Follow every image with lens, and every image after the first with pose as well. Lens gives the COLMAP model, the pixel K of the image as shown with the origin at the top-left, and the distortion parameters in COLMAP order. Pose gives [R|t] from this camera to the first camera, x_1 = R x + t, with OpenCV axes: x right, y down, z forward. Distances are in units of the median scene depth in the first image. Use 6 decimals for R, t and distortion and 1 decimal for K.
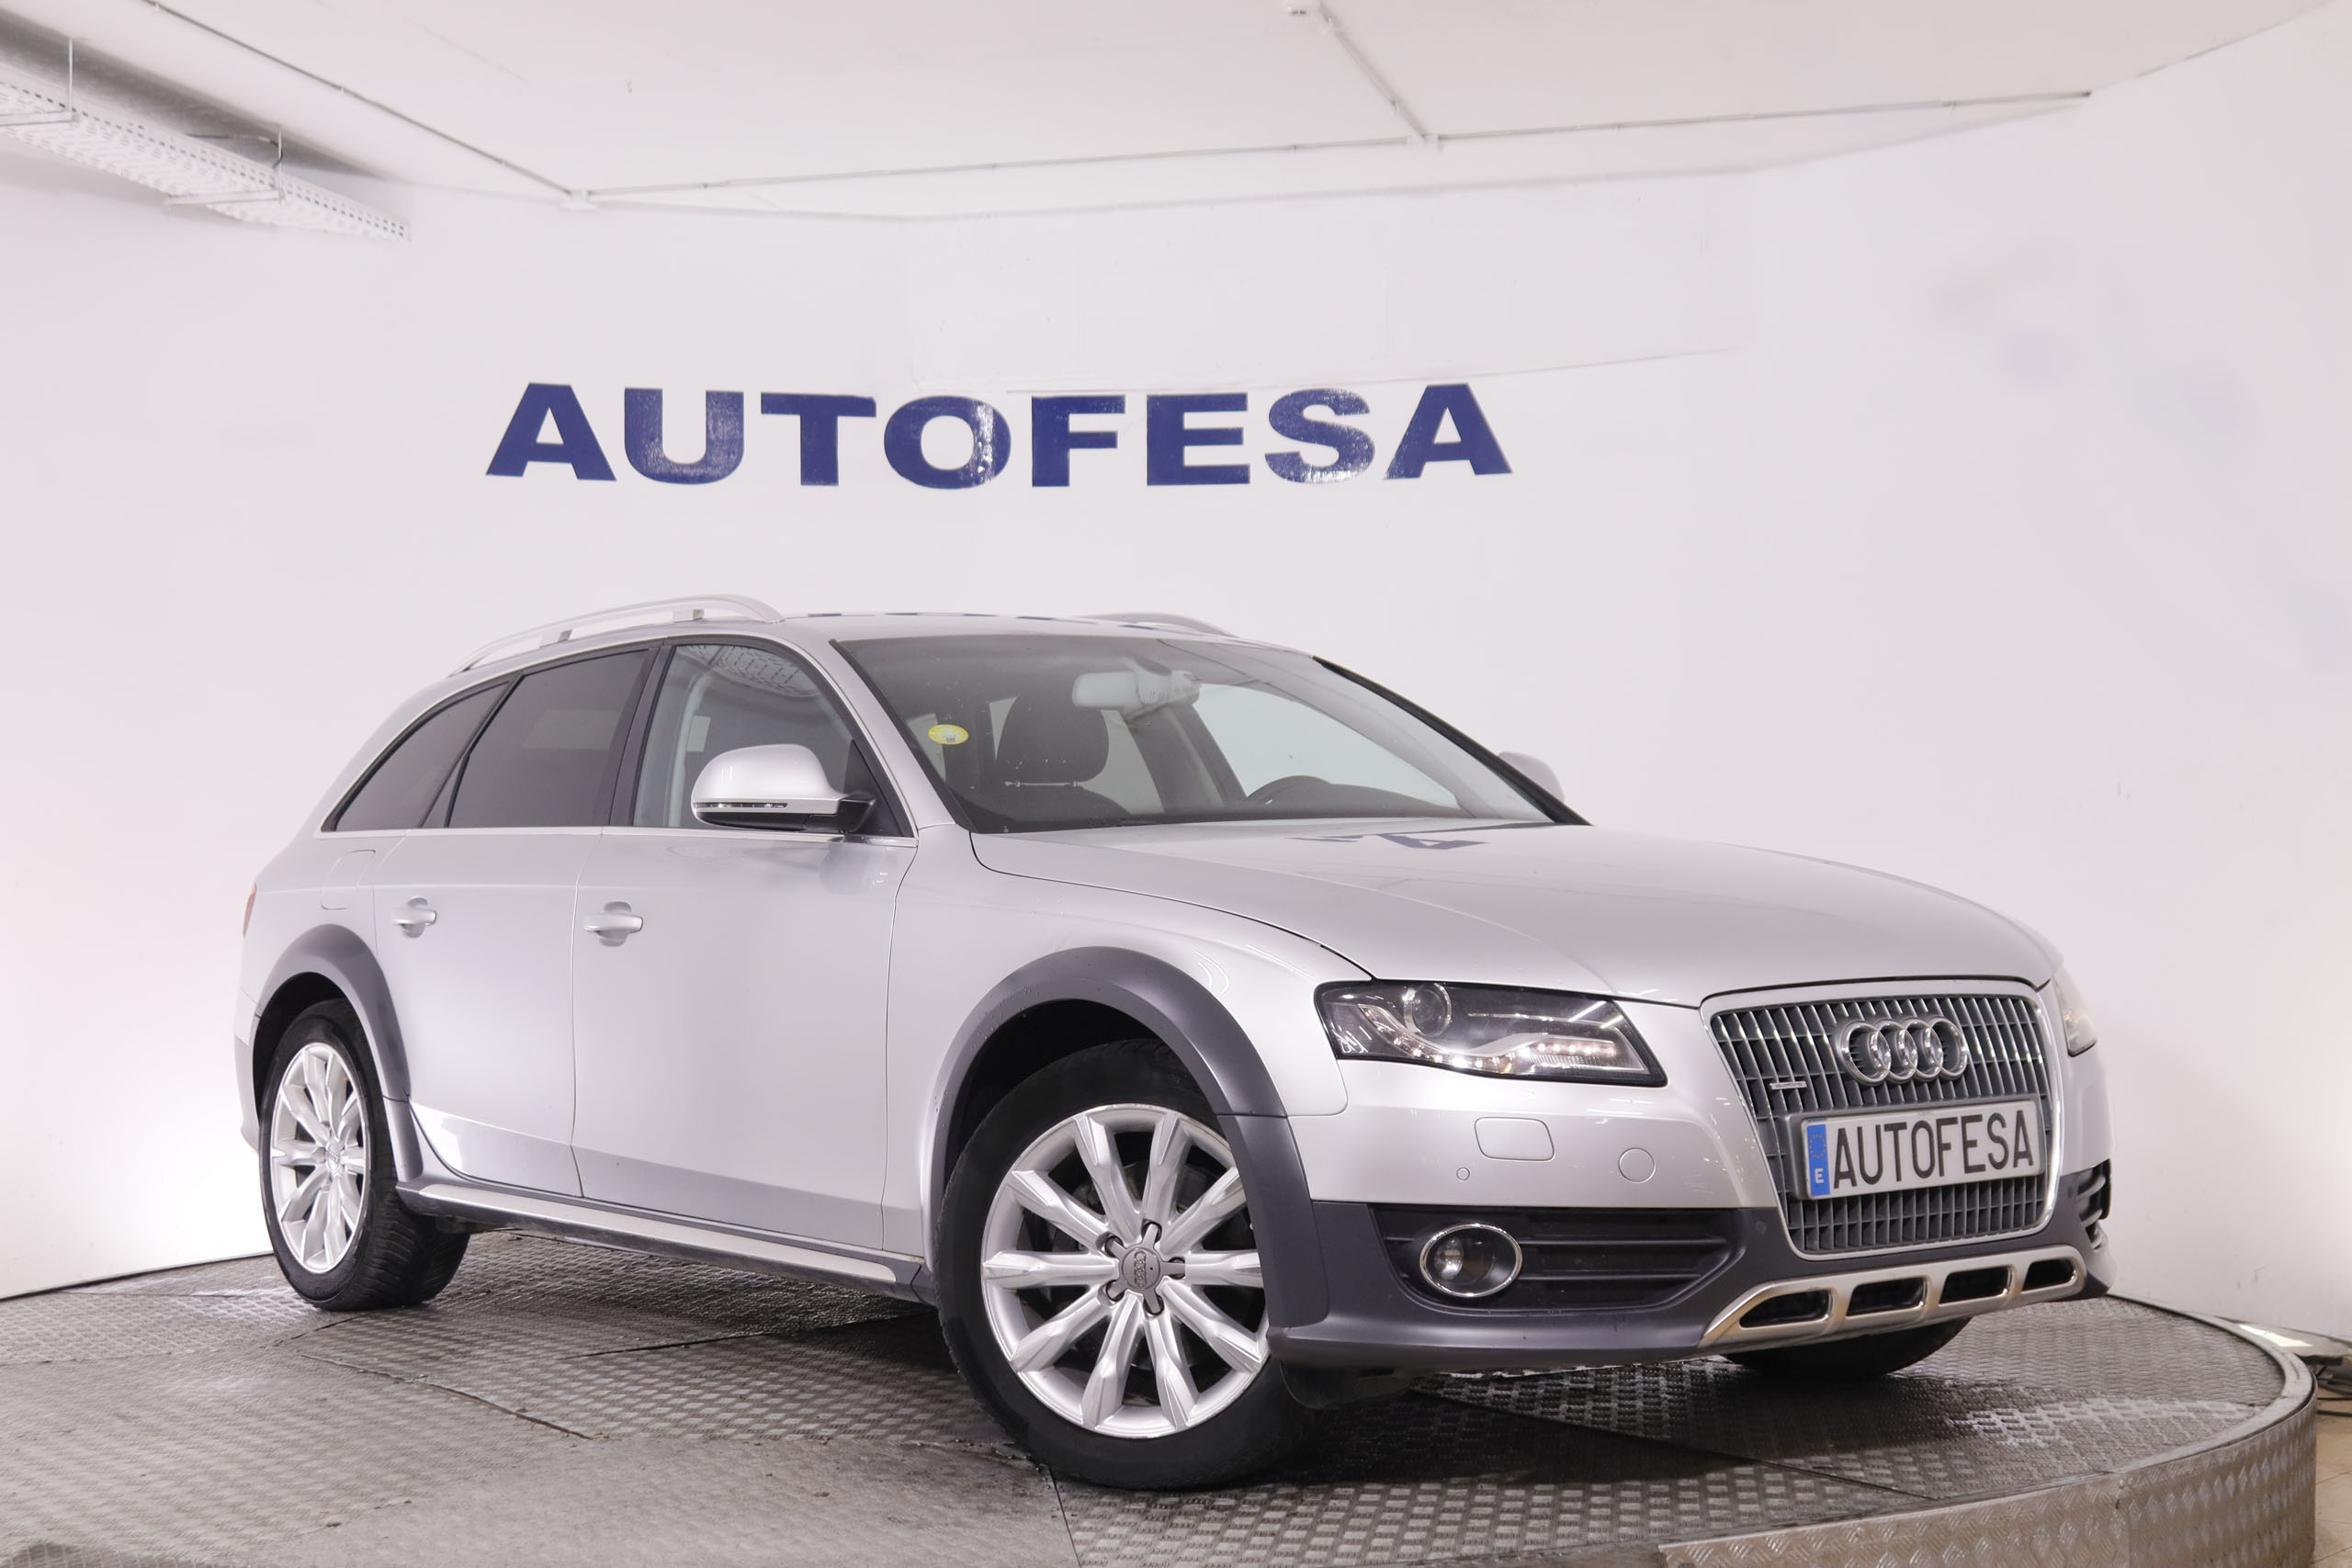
lens RADIAL K [[3462.6, 0, 1180.1], [0, 3462.6, 752.2], [0, 0, 1]] dist [-0.041152, 0.206489]
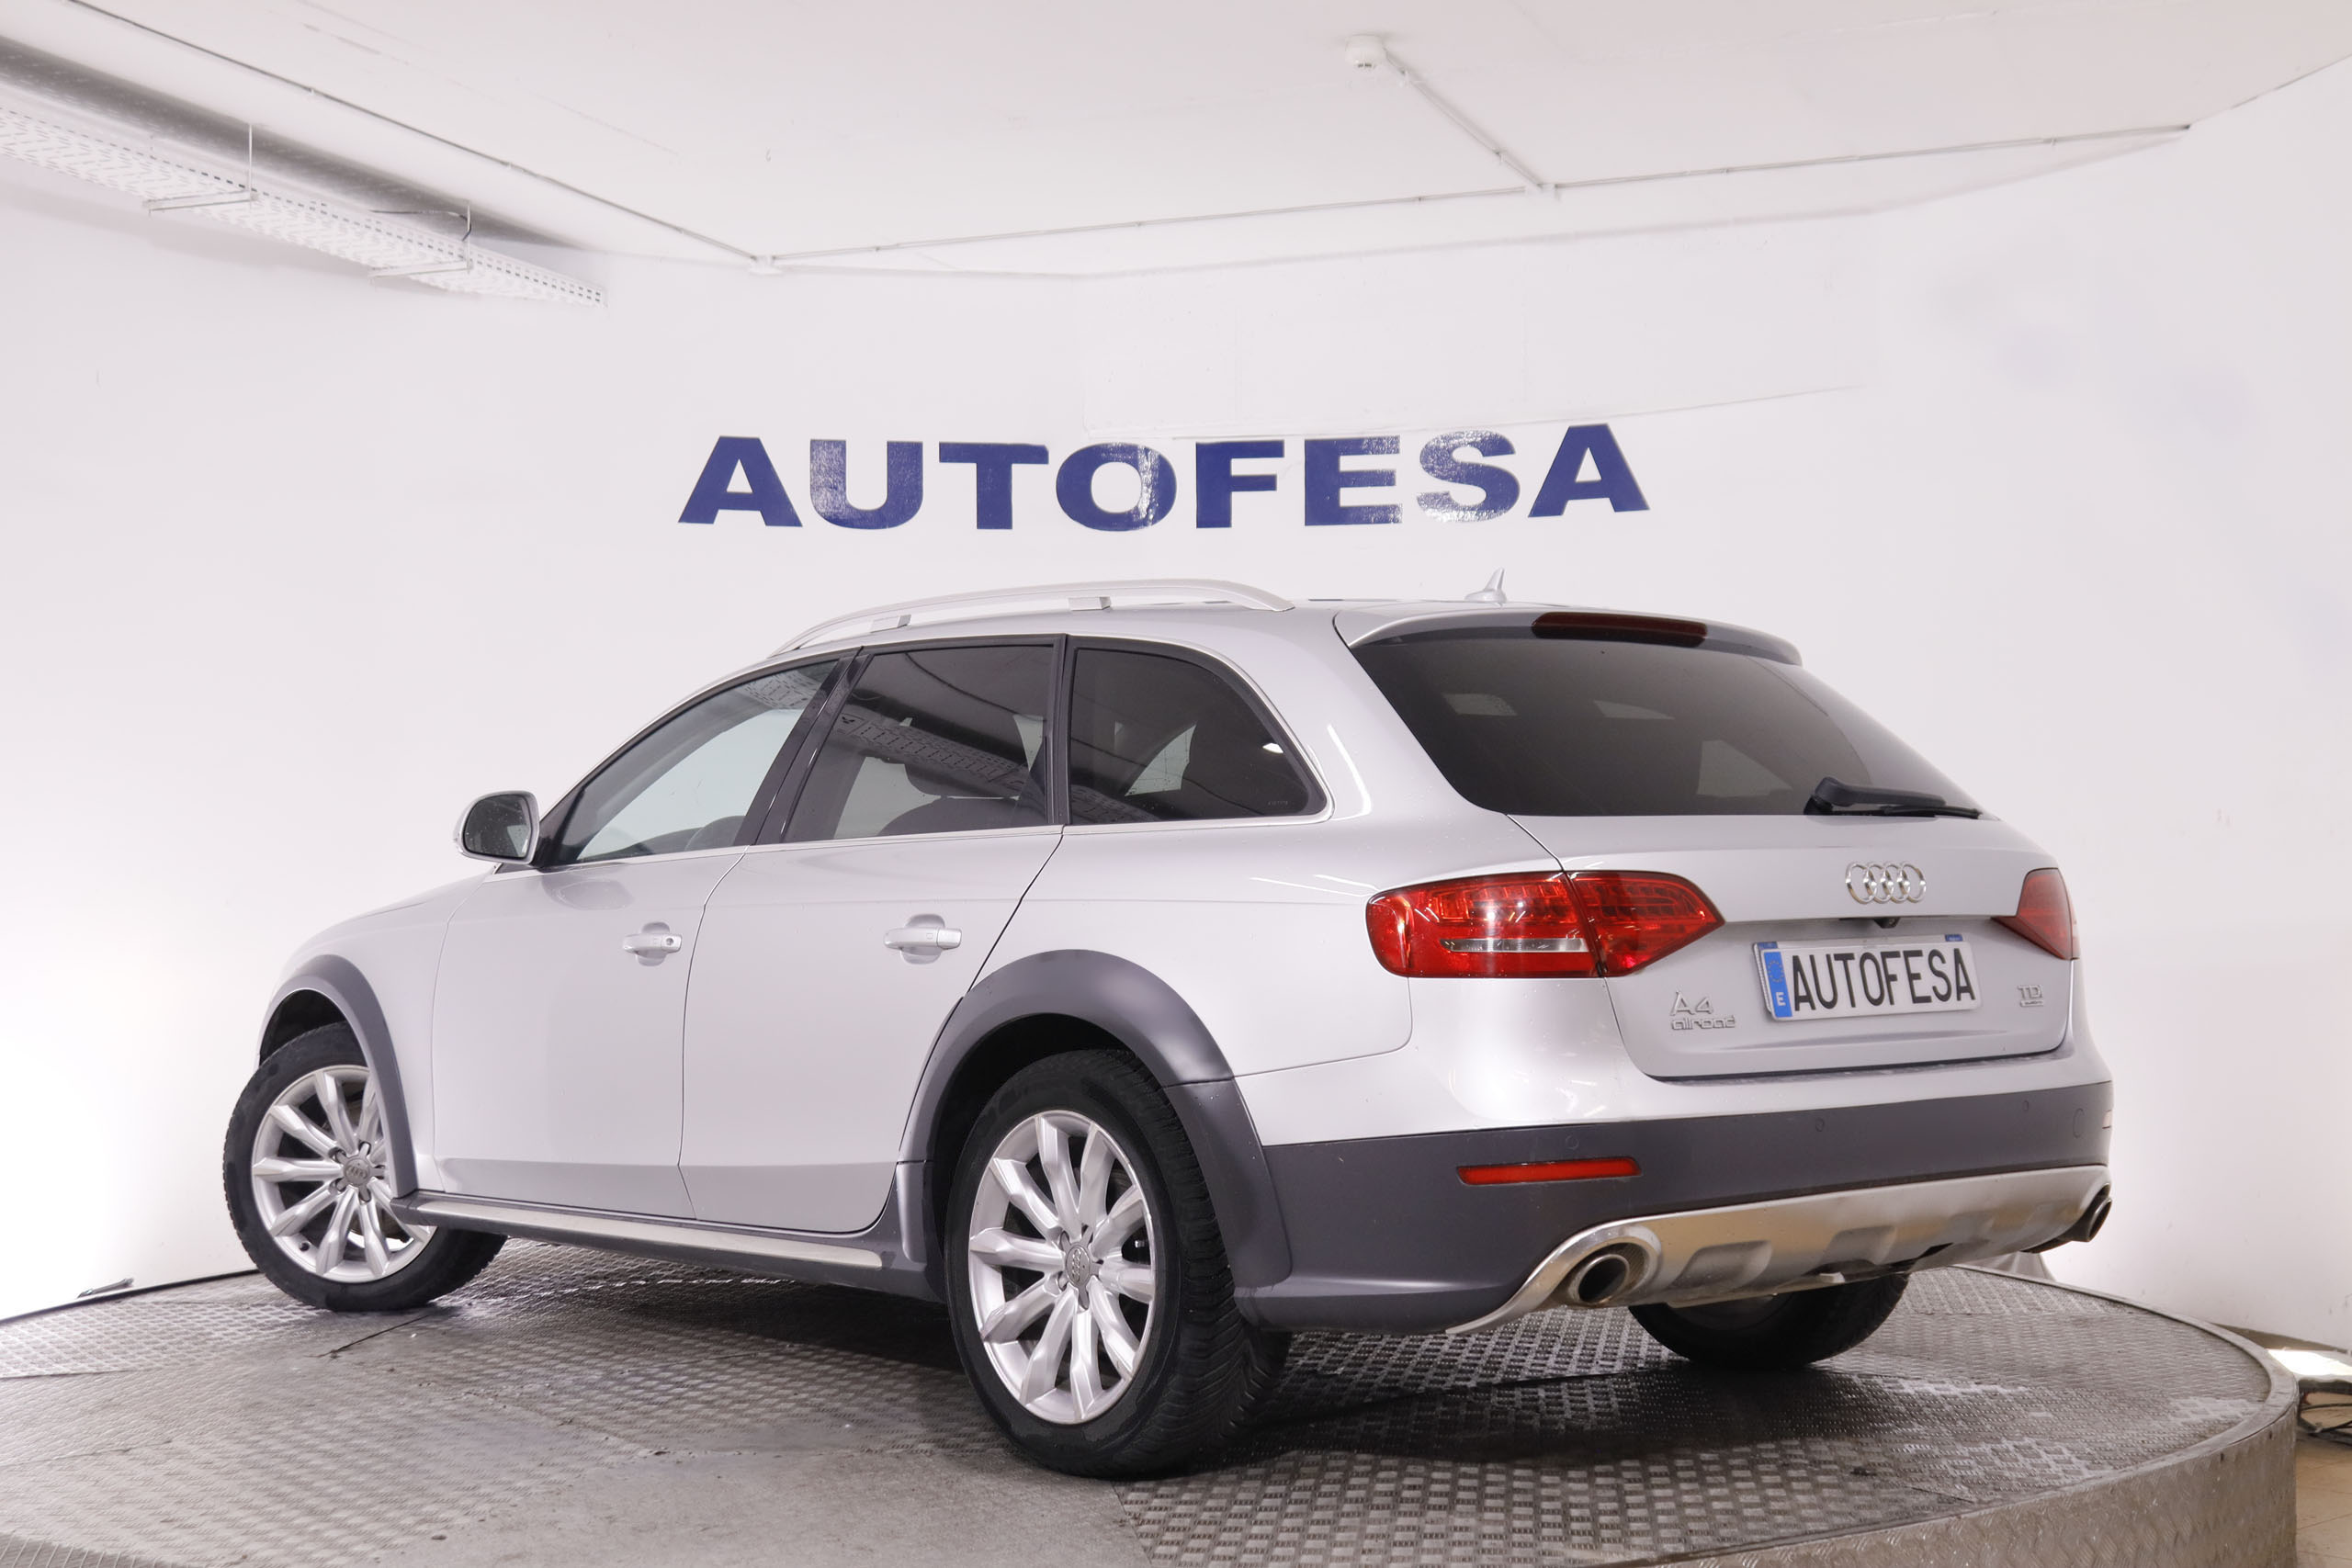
lens RADIAL K [[3248.5, 0, 1176.0], [0, 3248.5, 784.0], [0, 0, 1]] dist [-0.060631, 0.234354]
pose [[0.991740, -0.001248, -0.128259, 0.080665], [0.001008, 0.999998, -0.001936, 0.003192], [0.128261, 0.001790, 0.991739, 0.019818]]
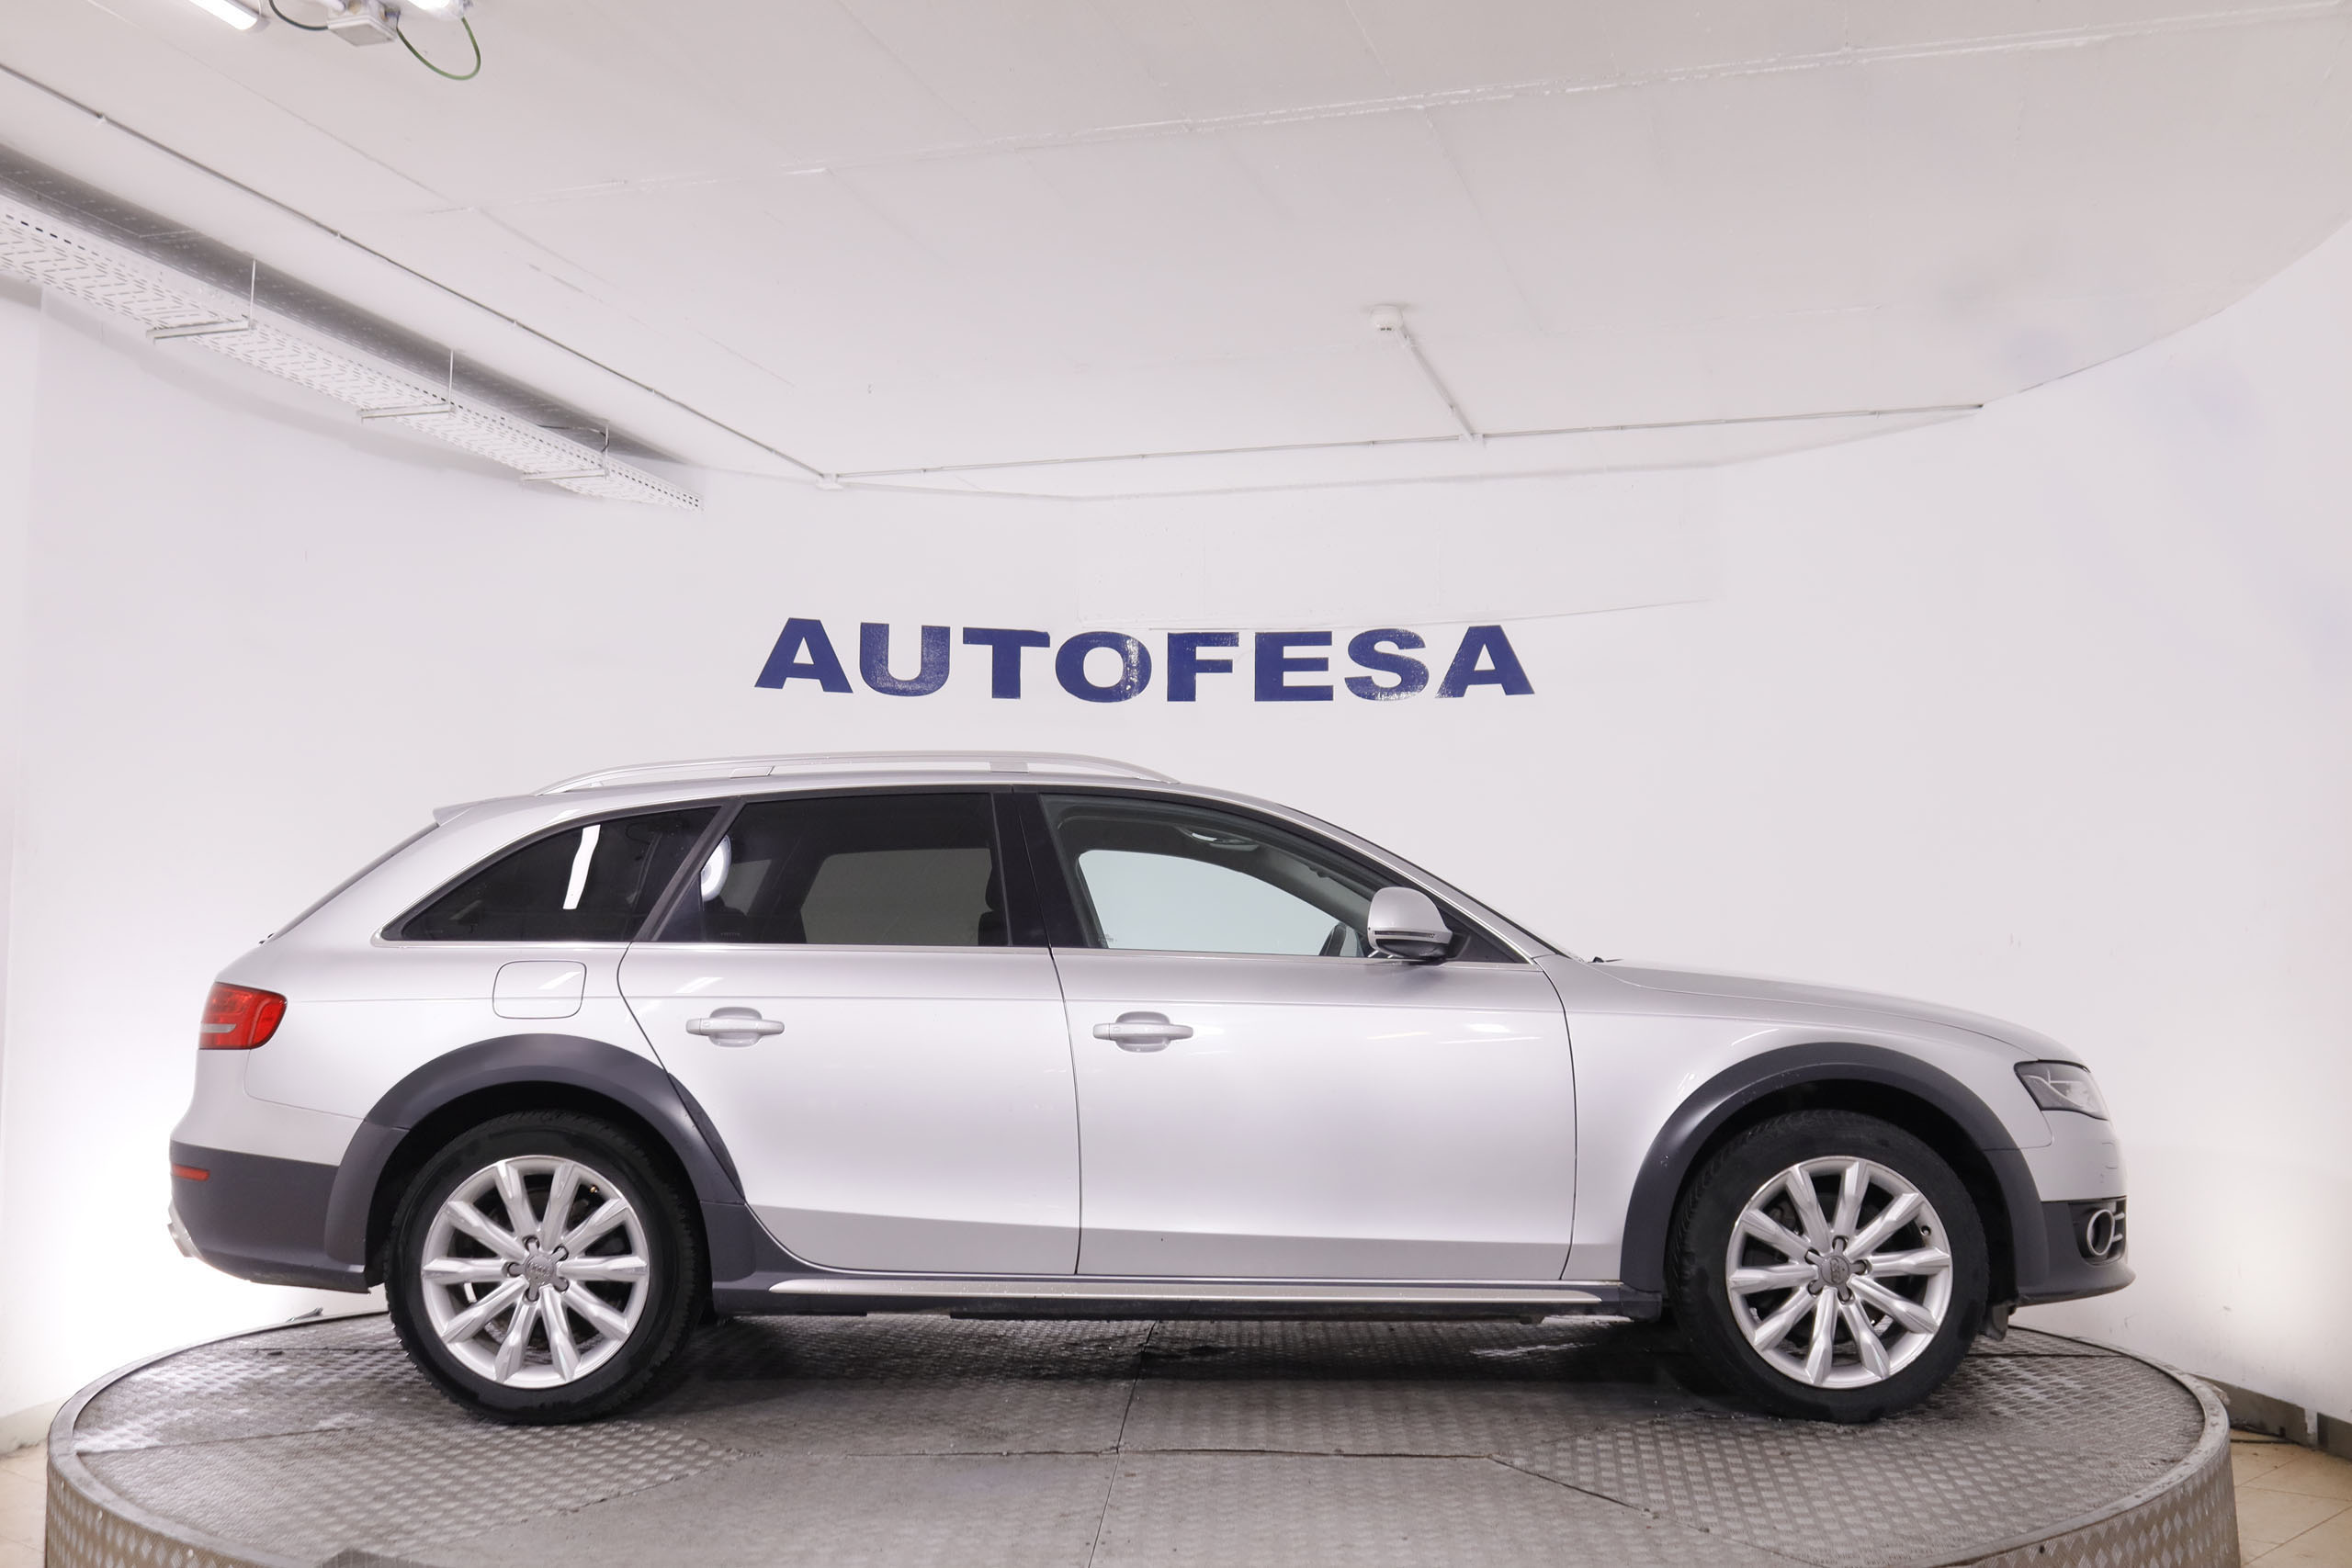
lens RADIAL K [[2447.7, 0, 1166.6], [0, 2447.7, 720.7], [0, 0, 1]] dist [-0.109166, 0.151571]
pose [[0.999363, 0.009896, -0.034298, -0.011516], [-0.012526, 0.996926, -0.077338, 0.002699], [0.033428, 0.077718, 0.996415, 0.077220]]
